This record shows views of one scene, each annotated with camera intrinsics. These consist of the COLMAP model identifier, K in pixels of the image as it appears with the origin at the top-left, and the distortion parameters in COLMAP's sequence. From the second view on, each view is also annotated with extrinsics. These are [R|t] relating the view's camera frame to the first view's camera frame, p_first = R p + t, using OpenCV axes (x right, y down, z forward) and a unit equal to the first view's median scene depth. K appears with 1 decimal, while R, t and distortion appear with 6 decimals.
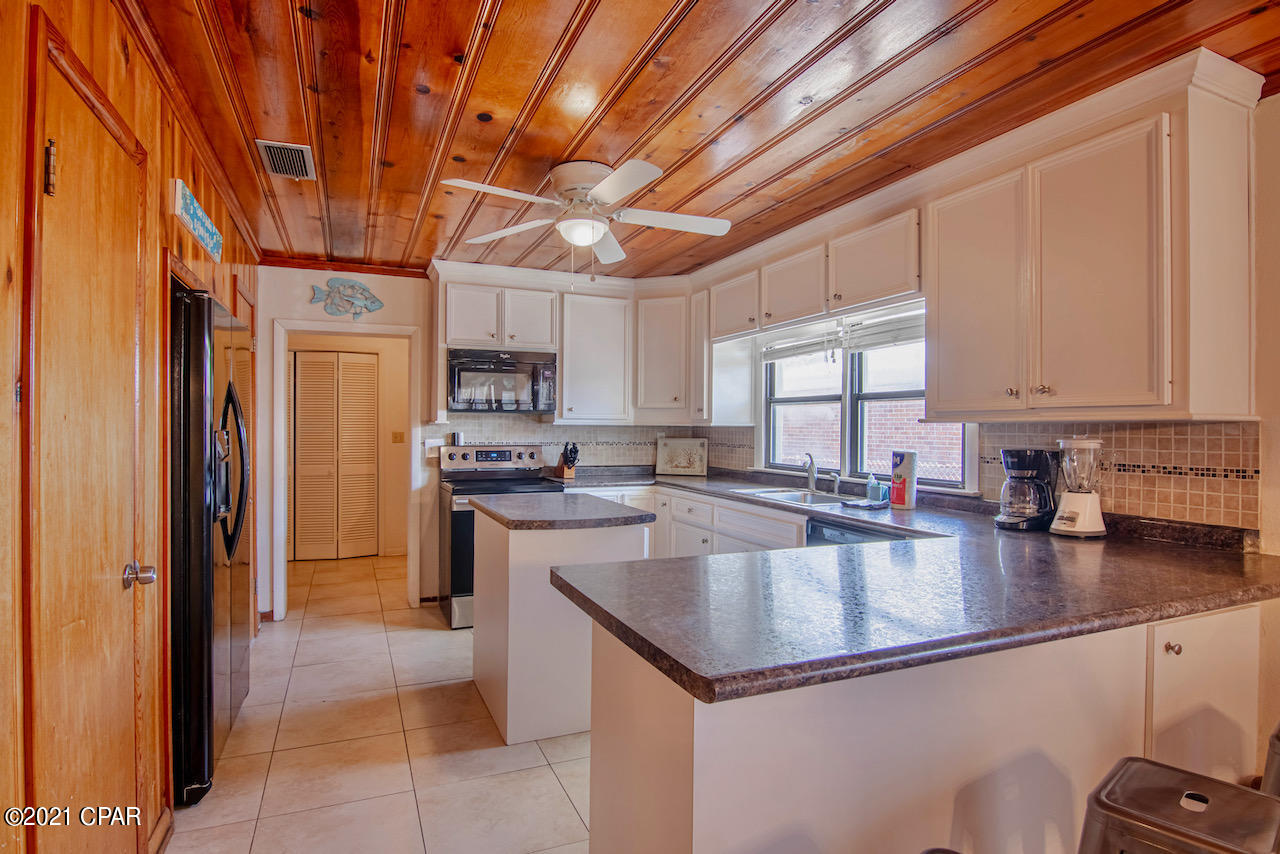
lens RADIAL K [[666.1, 0, 628.0], [0, 666.1, 424.6], [0, 0, 1]] dist [-0.000014, -0.017711]
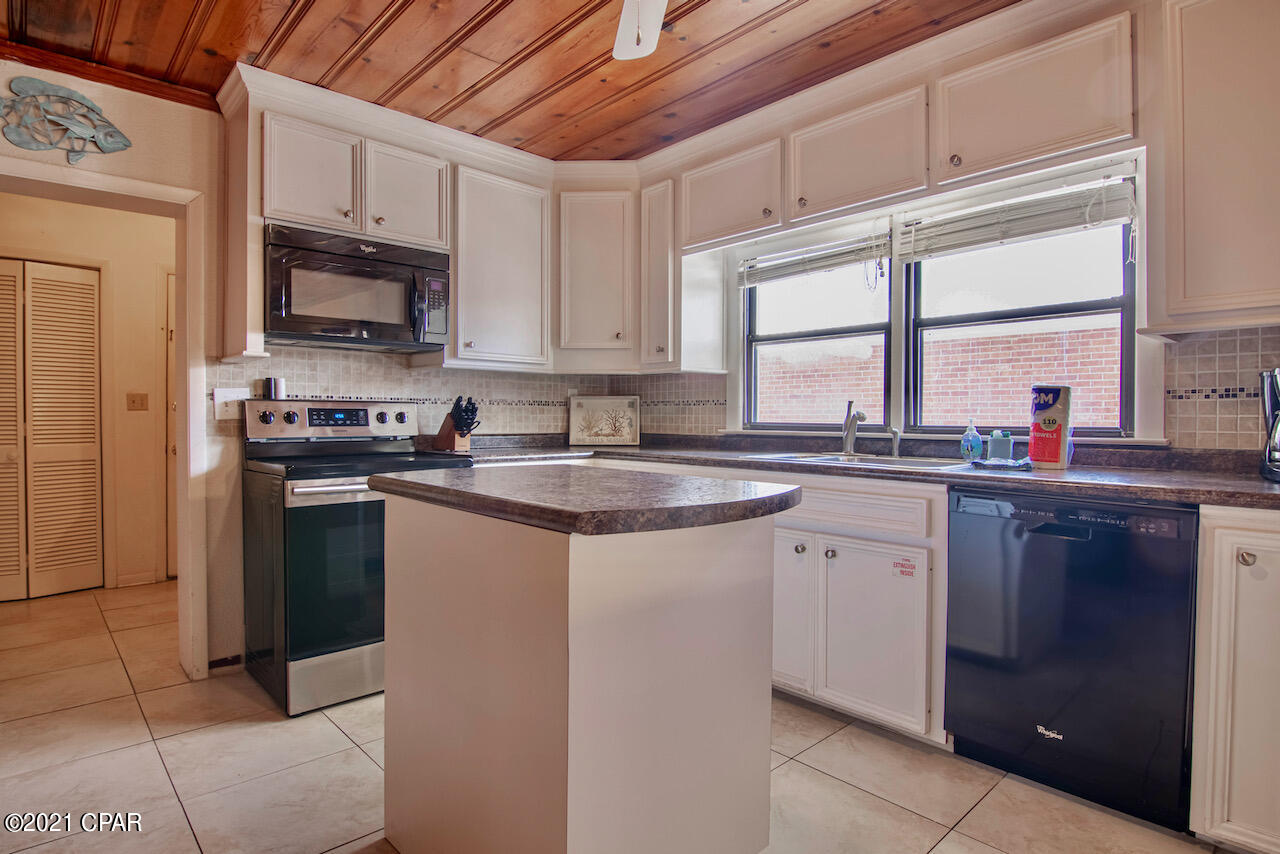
lens RADIAL K [[666.1, 0, 628.0], [0, 666.1, 424.6], [0, 0, 1]] dist [-0.000014, -0.017711]
pose [[0.941649, -0.008161, 0.336497, -0.165233], [0.003131, 0.999875, 0.015486, 0.047335], [-0.336582, -0.013528, 0.941557, 0.344414]]
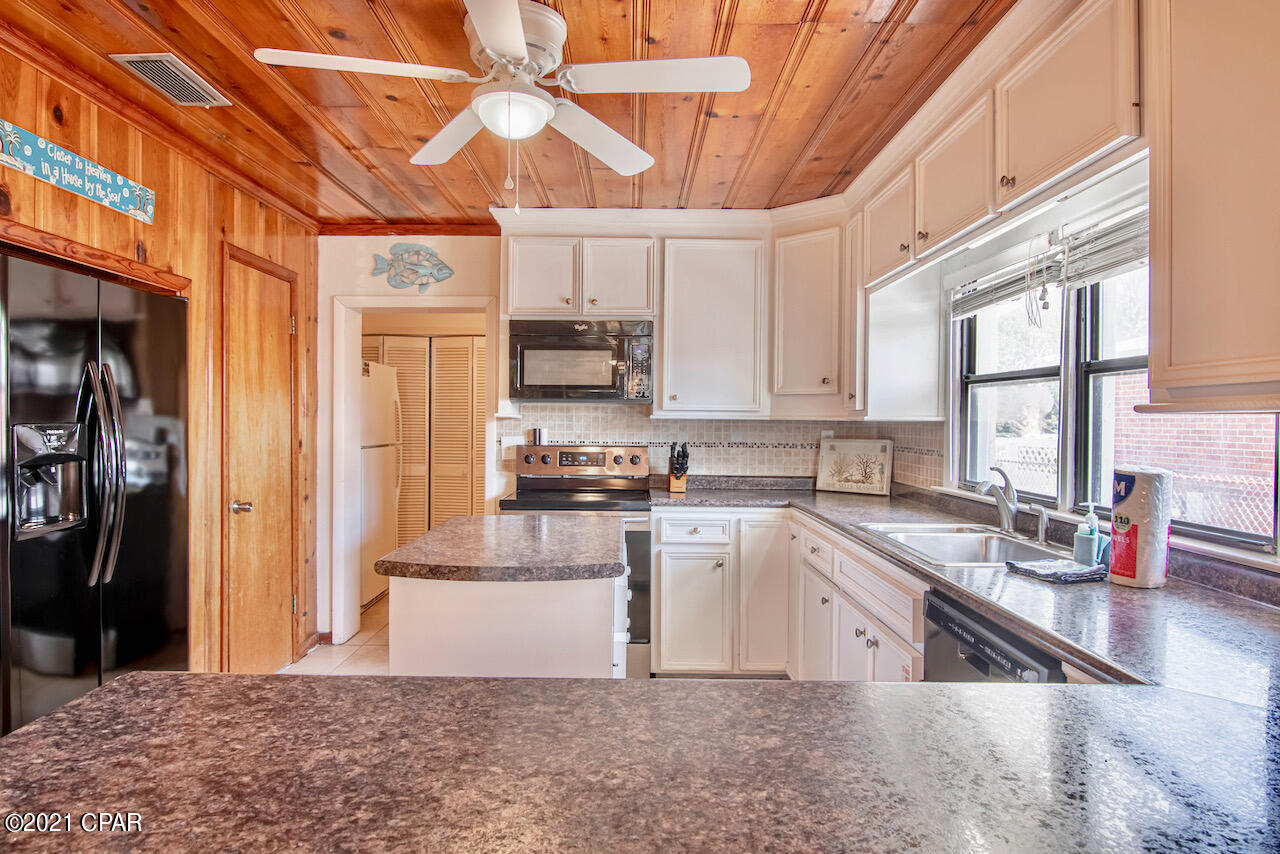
lens RADIAL K [[755.7, 0, 631.7], [0, 755.7, 424.6], [0, 0, 1]] dist [-0.003890, -0.000745]
pose [[0.922173, 0.003759, -0.386758, 0.196942], [-0.001577, 0.999981, 0.005961, 0.001863], [0.386774, -0.004887, 0.922162, 0.229816]]
